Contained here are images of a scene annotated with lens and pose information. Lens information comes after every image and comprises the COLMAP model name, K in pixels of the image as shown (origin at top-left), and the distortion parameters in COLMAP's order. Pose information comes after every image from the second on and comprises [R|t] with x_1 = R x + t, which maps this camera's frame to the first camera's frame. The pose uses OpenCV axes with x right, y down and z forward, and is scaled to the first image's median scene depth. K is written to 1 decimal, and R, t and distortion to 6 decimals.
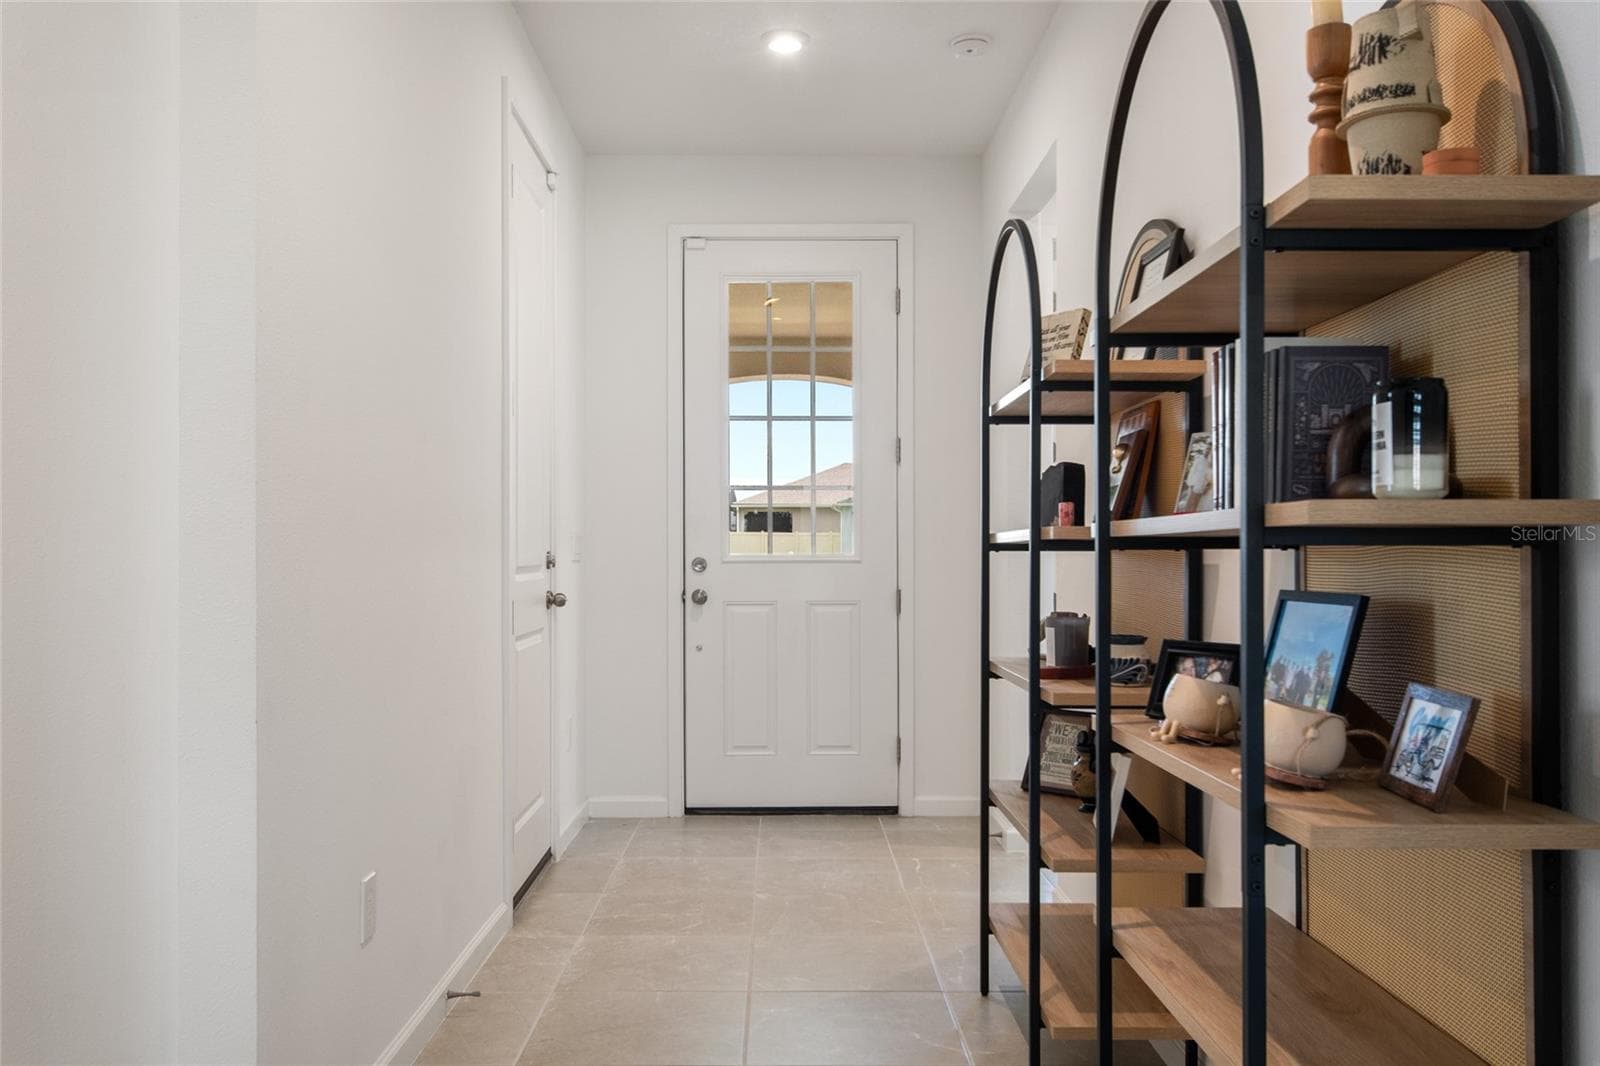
lens RADIAL K [[1385.3, 0, 790.2], [0, 1385.3, 558.5], [0, 0, 1]] dist [0.009908, -0.003831]
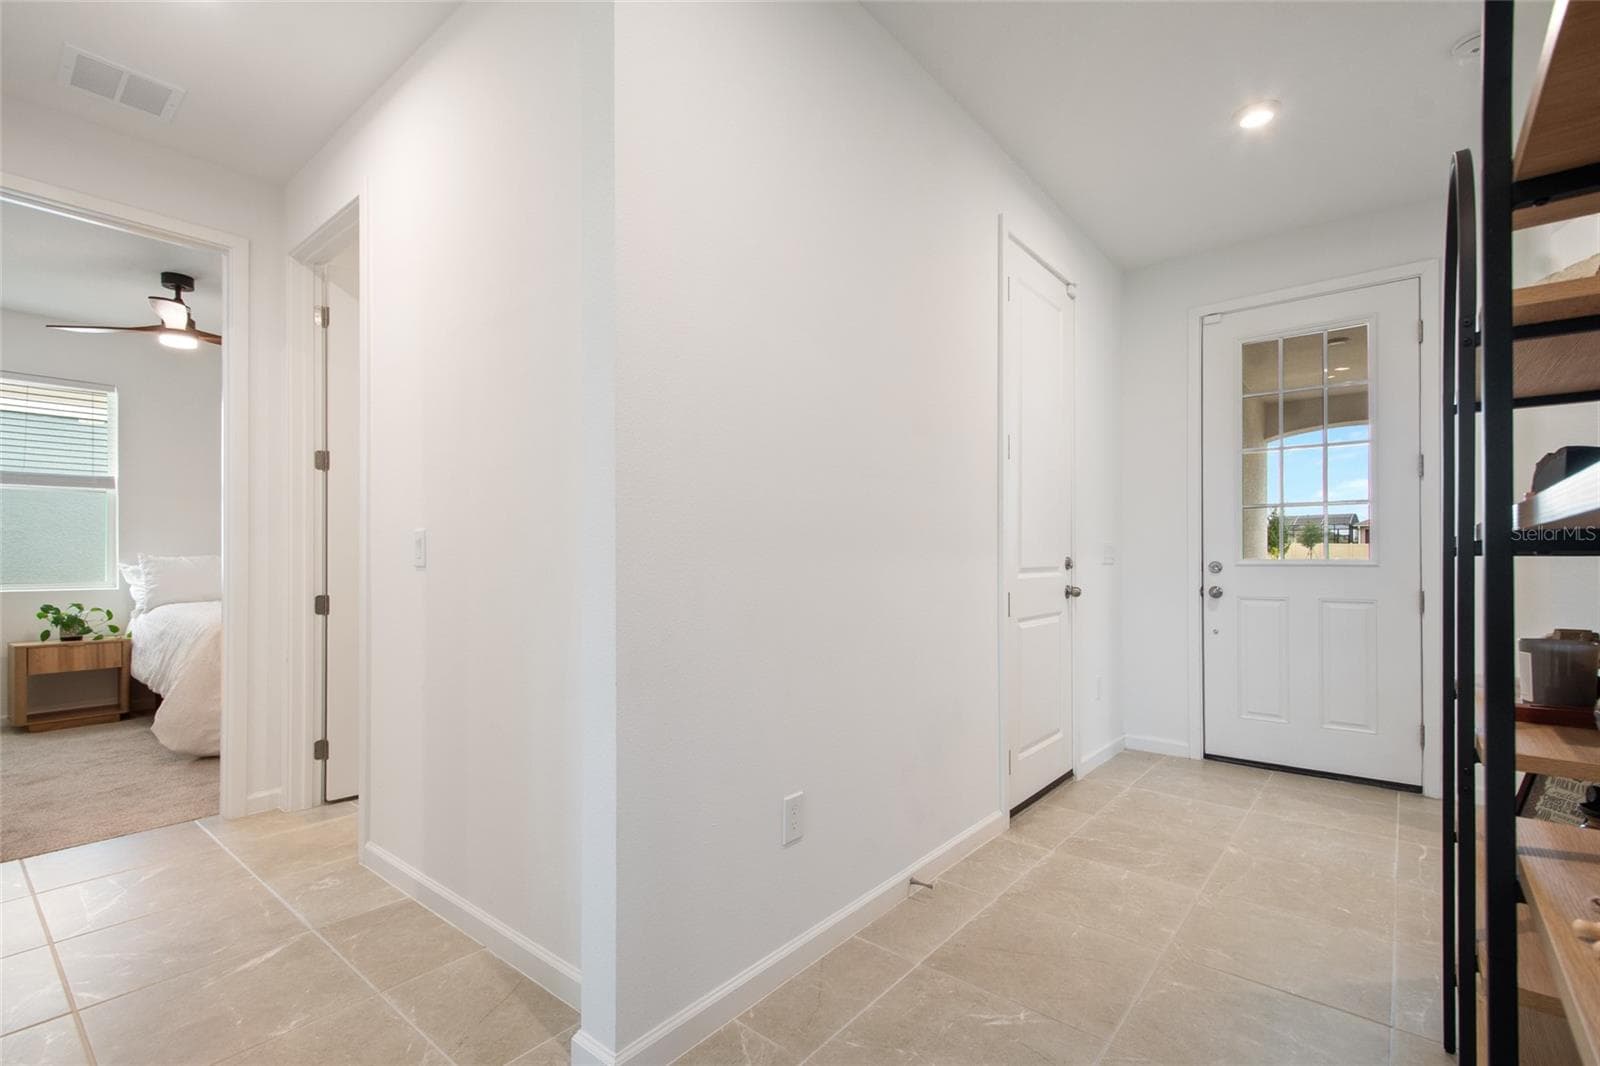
lens RADIAL K [[719.5, 0, 797.1], [0, 719.5, 557.0], [0, 0, 1]] dist [0.004496, -0.000647]
pose [[0.752255, 0.000506, -0.658872, 0.085181], [-0.003603, 0.999988, -0.003346, -0.001454], [0.658862, 0.004891, 0.752248, 0.242327]]
